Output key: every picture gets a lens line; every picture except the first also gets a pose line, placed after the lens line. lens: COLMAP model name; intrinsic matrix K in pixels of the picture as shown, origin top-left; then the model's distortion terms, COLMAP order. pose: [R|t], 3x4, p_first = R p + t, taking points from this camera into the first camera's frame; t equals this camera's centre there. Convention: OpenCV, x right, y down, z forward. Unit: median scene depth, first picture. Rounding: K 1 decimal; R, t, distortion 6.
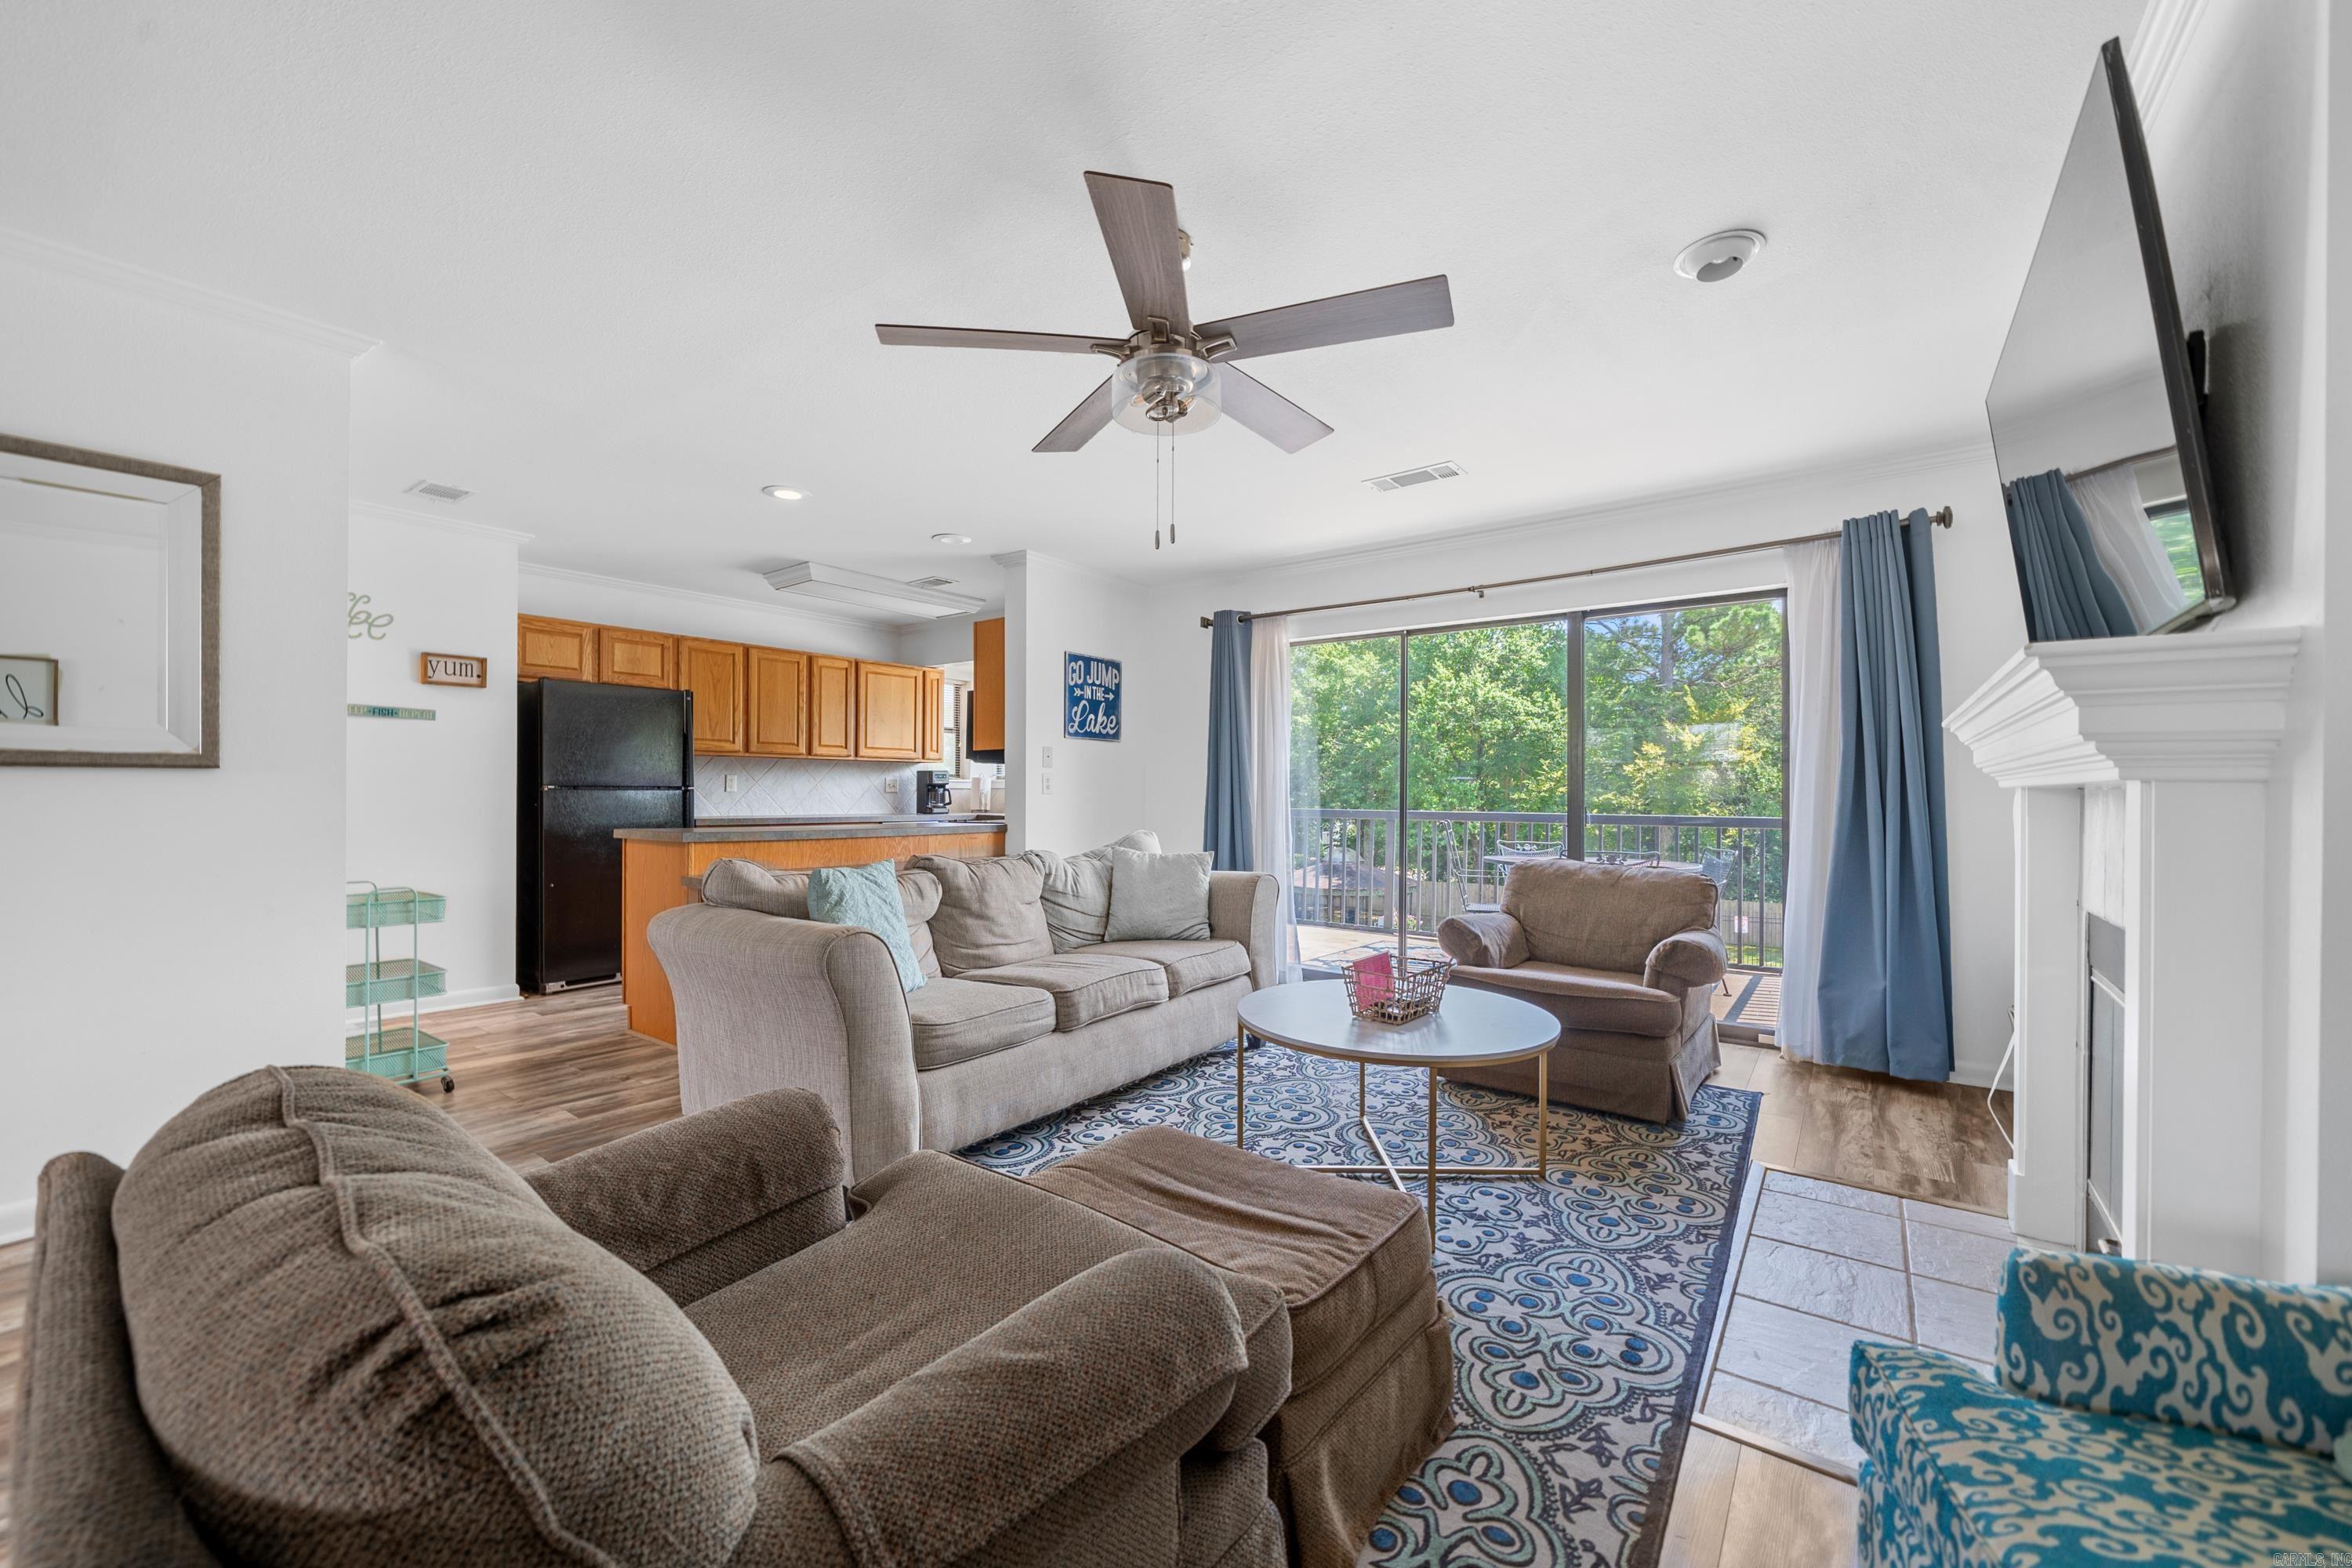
lens RADIAL K [[915.4, 0, 1169.7], [0, 915.4, 791.1], [0, 0, 1]] dist [0.000137, 0.000016]
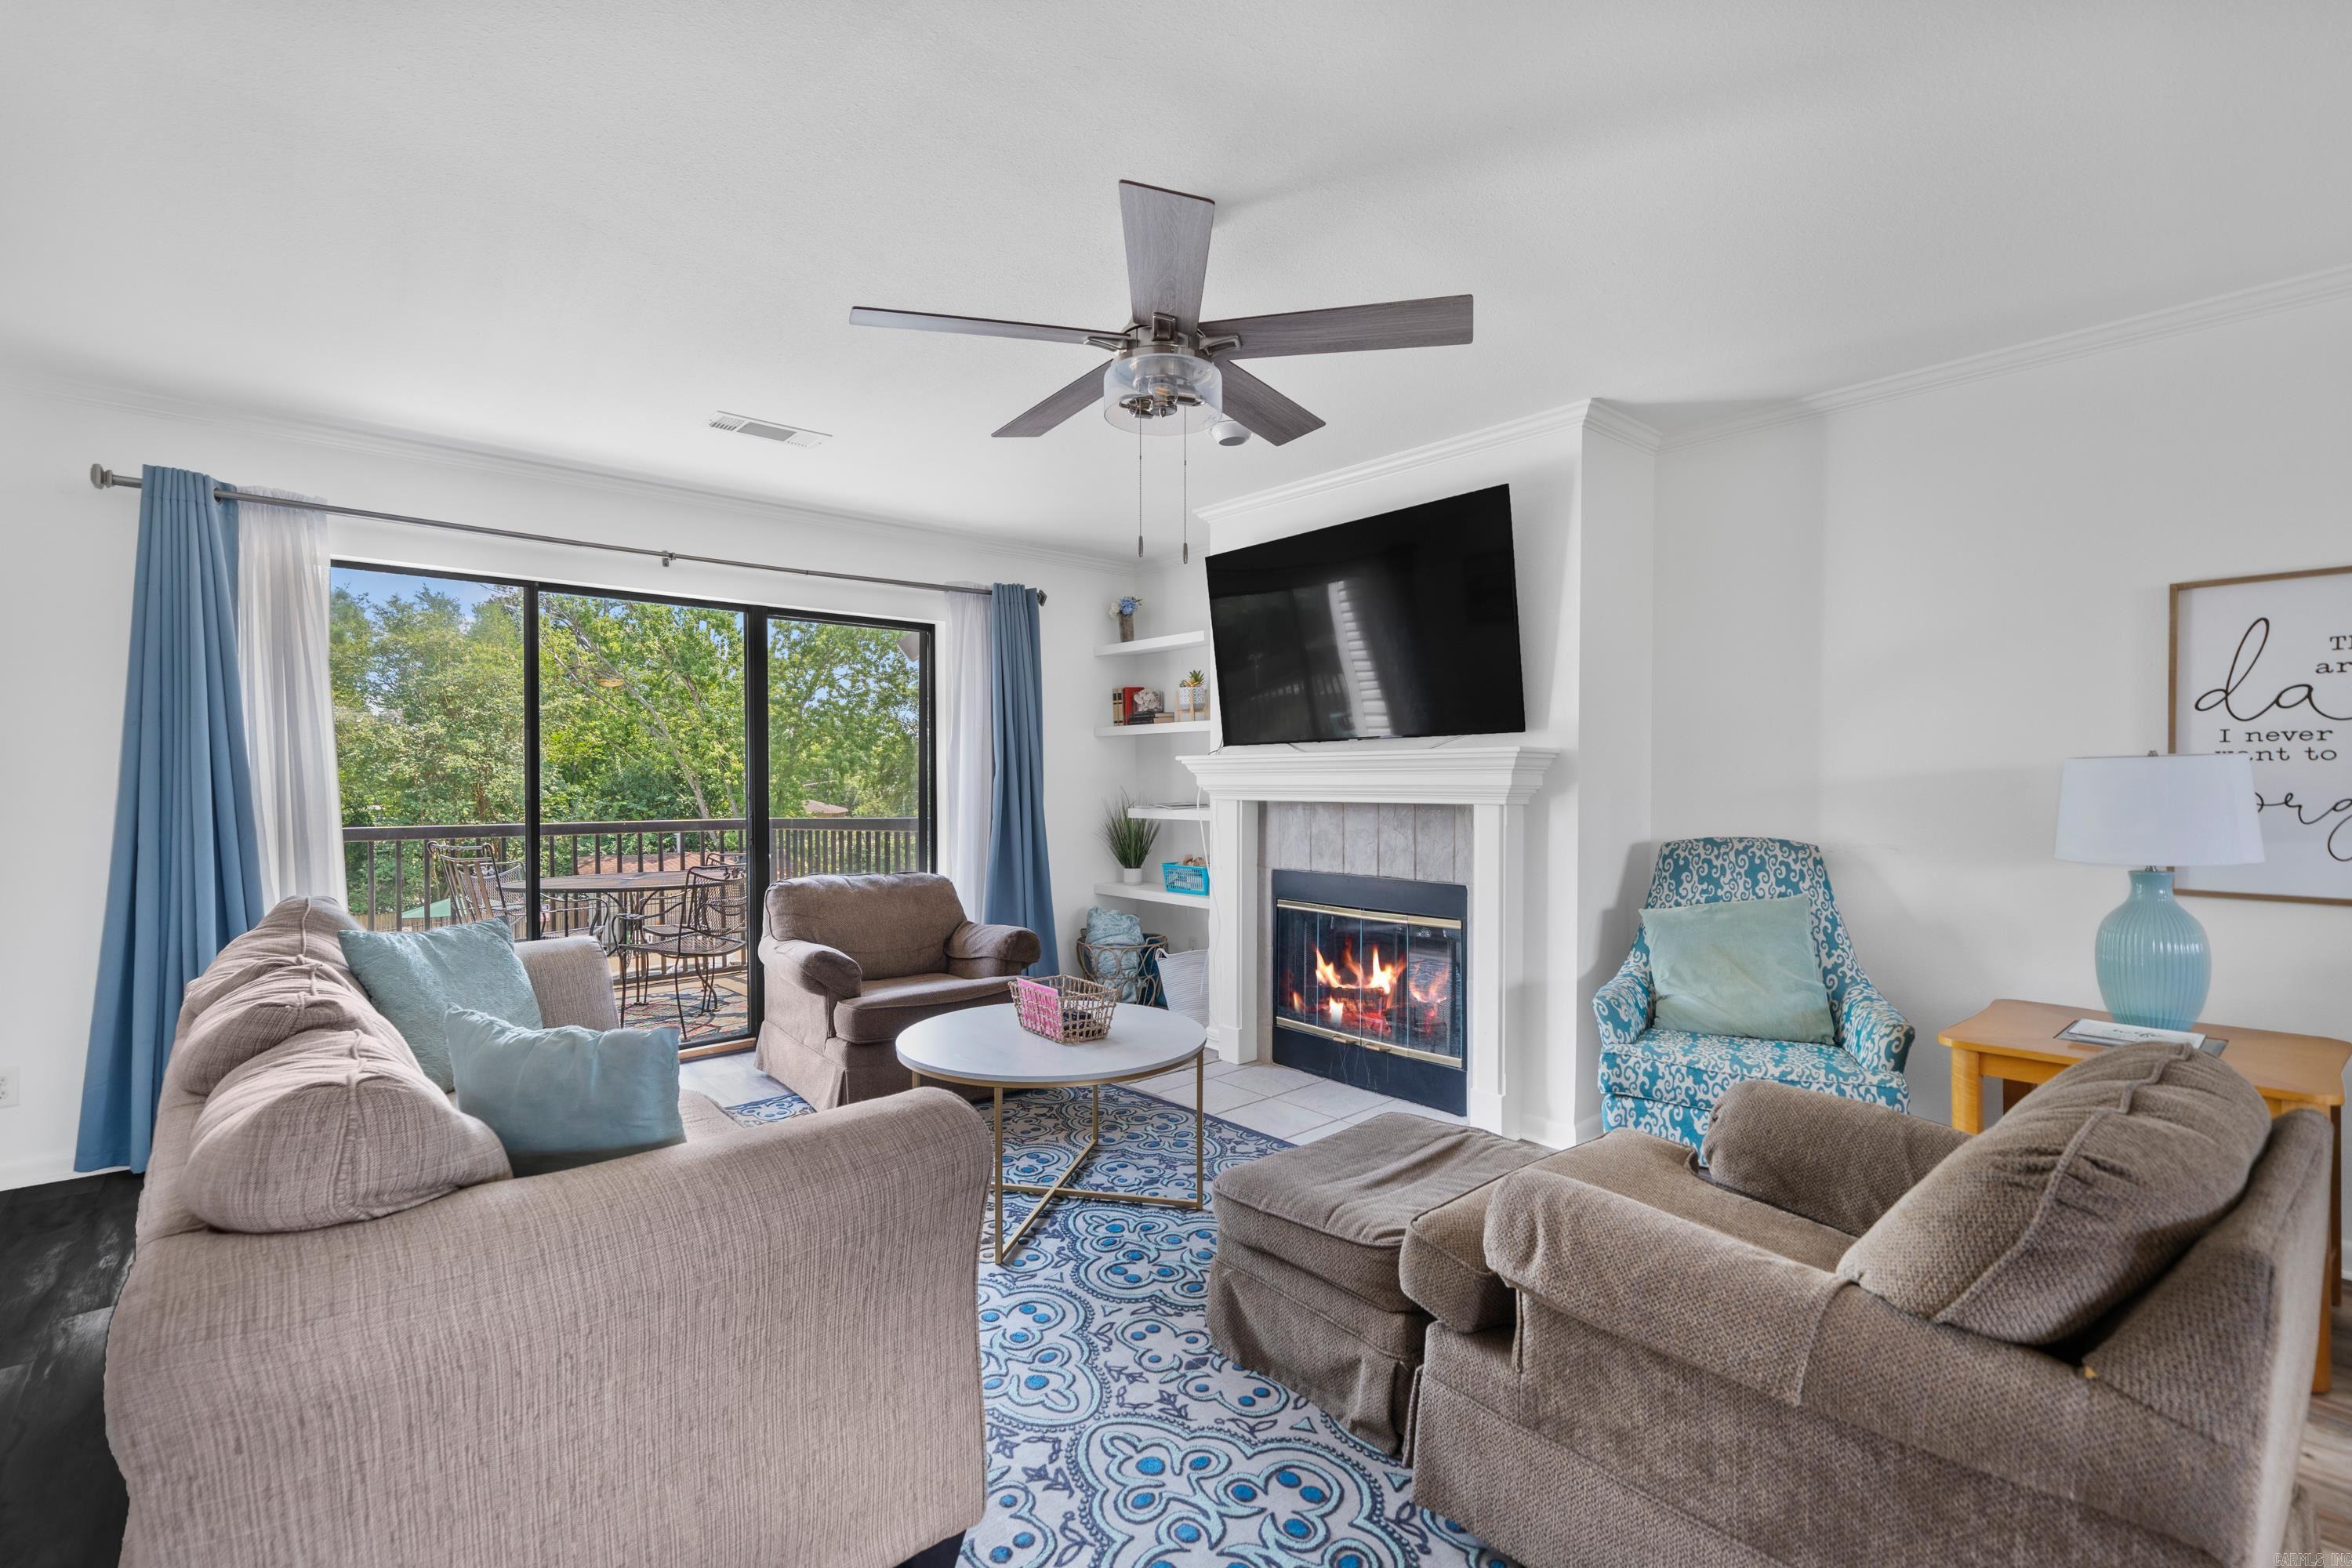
lens RADIAL K [[1046.1, 0, 1176.0], [0, 1046.1, 784.0], [0, 0, 1]] dist [-0.000697, -0.000040]
pose [[0.191965, -0.008788, 0.981362, -0.409451], [0.002043, 0.999961, 0.008555, -0.019988], [-0.981400, 0.000362, 0.191976, 0.310878]]
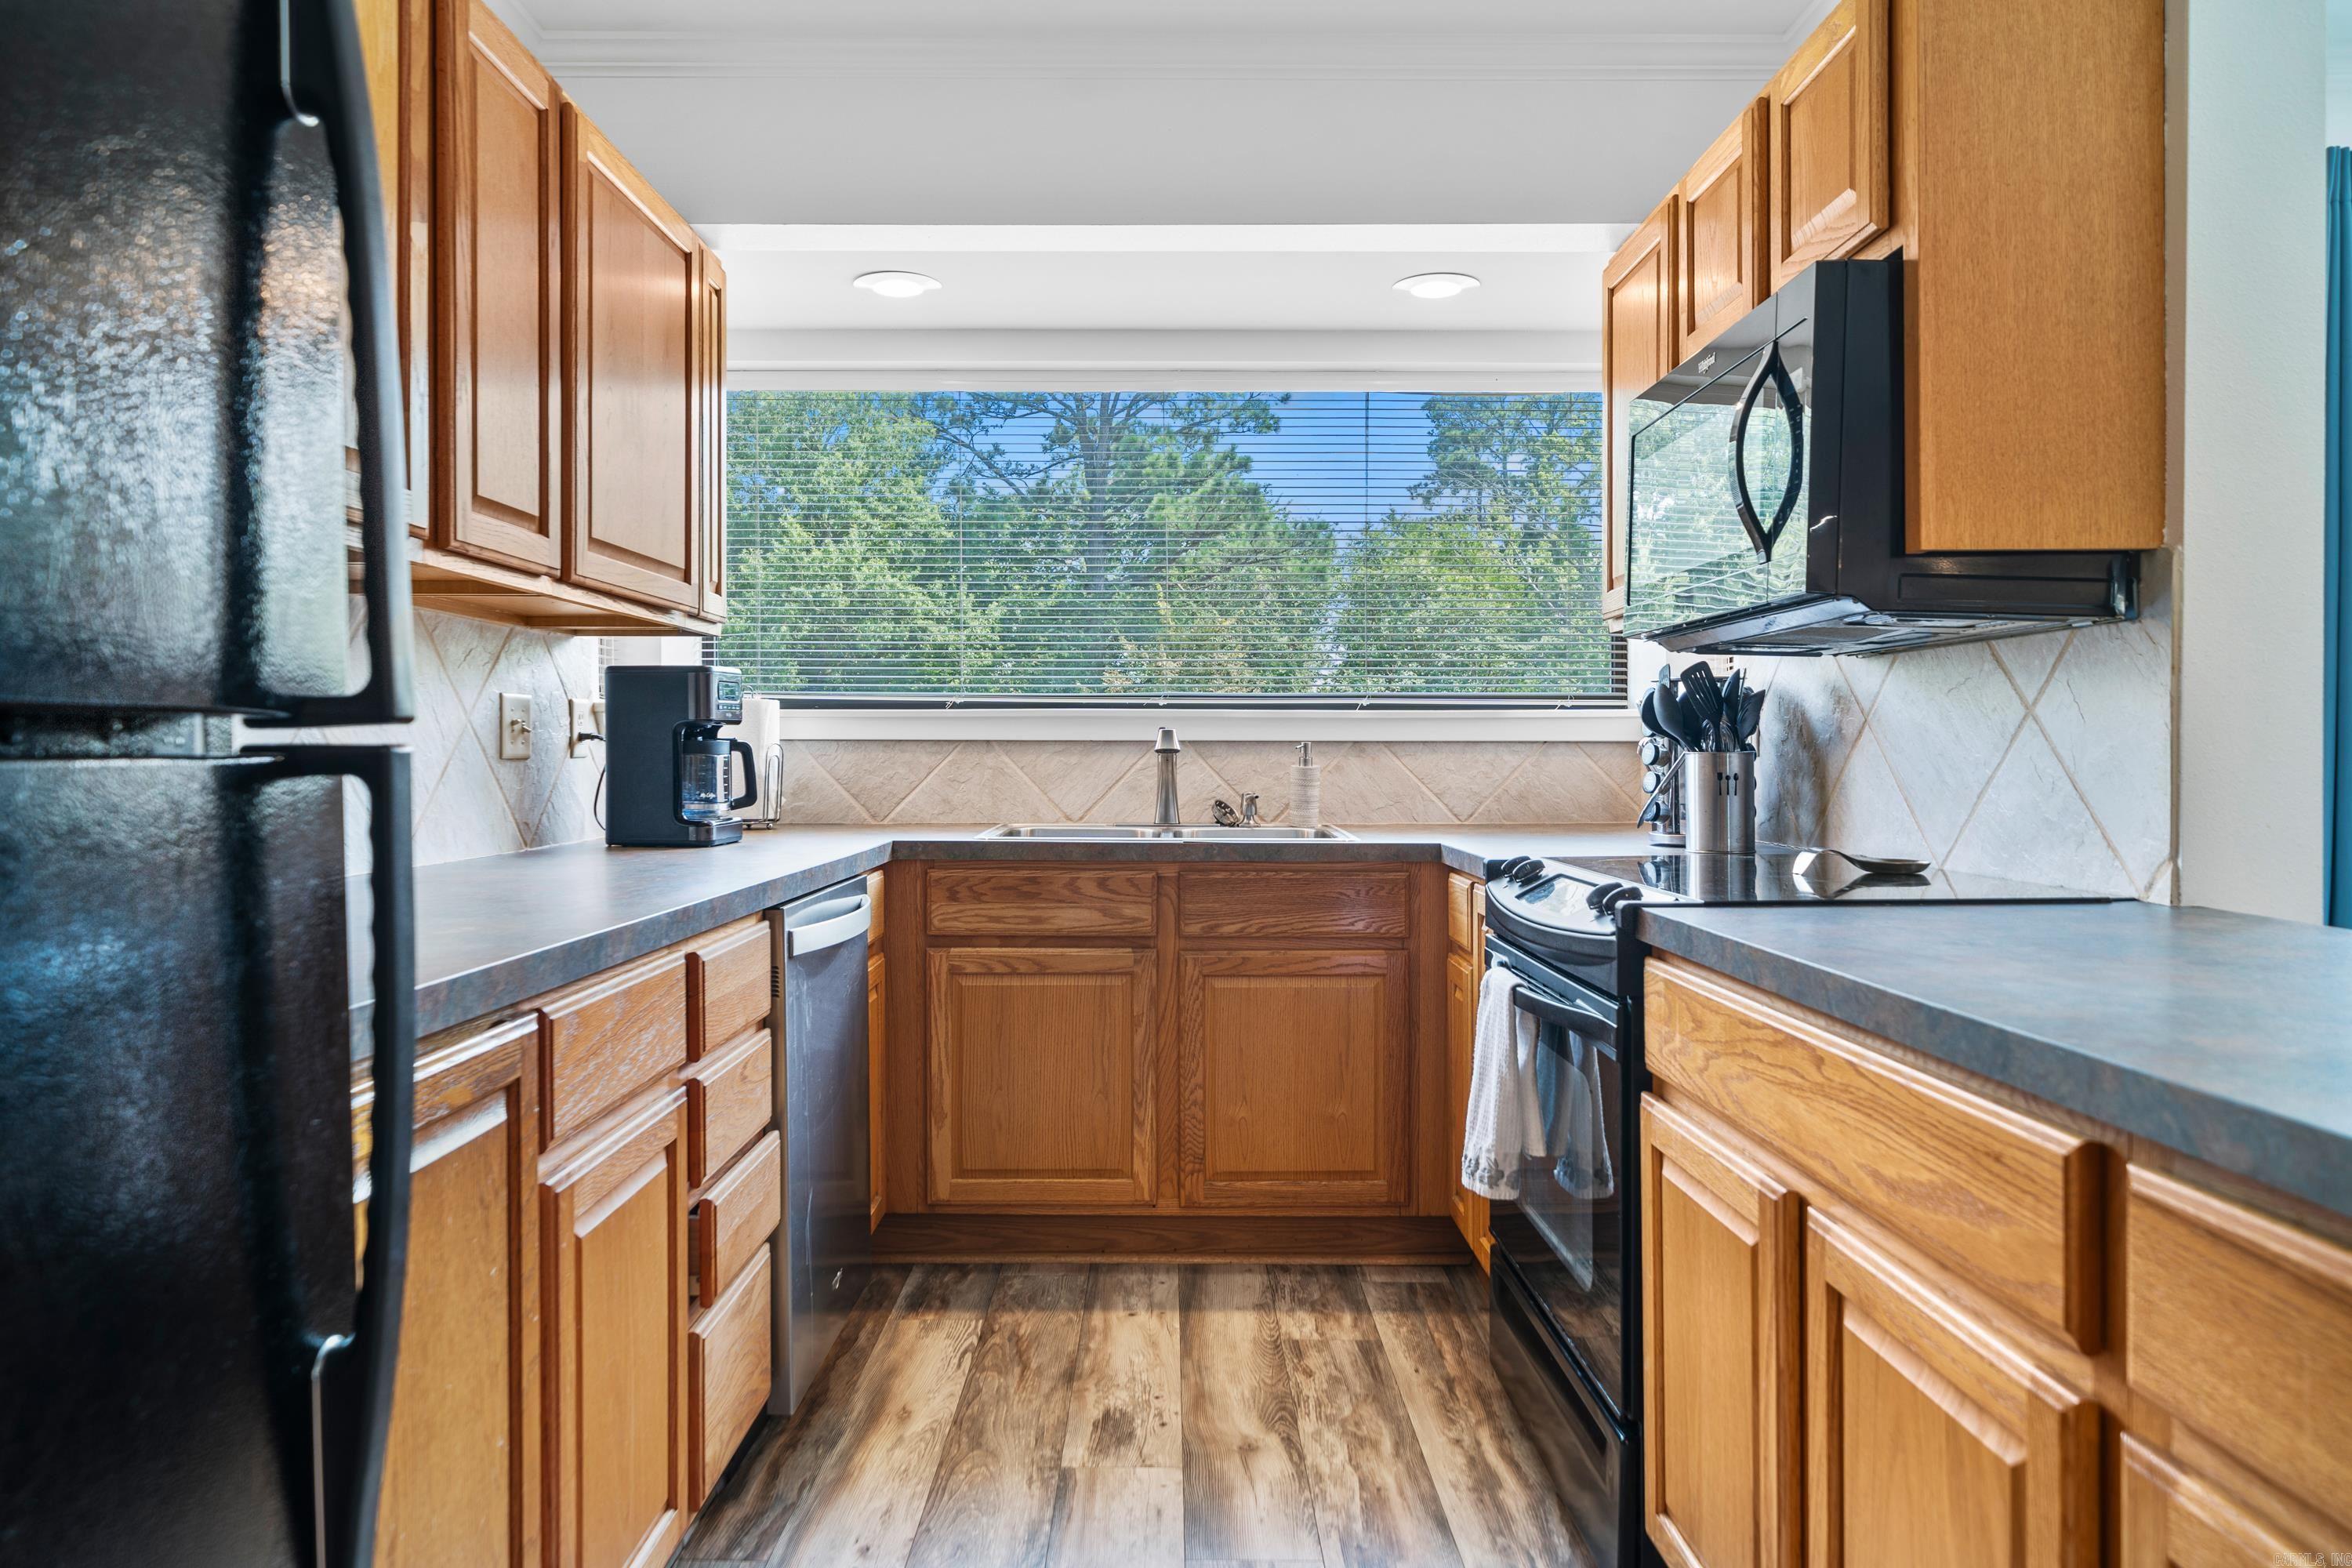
lens RADIAL K [[1505.3, 0, 1178.0], [0, 1505.3, 752.5], [0, 0, 1]] dist [0.022660, 0.000079]
pose [[0.790225, -0.008117, 0.612763, -0.536931], [0.005756, 0.999966, 0.005822, -0.001861], [-0.612790, -0.001073, 0.790245, 0.807733]]
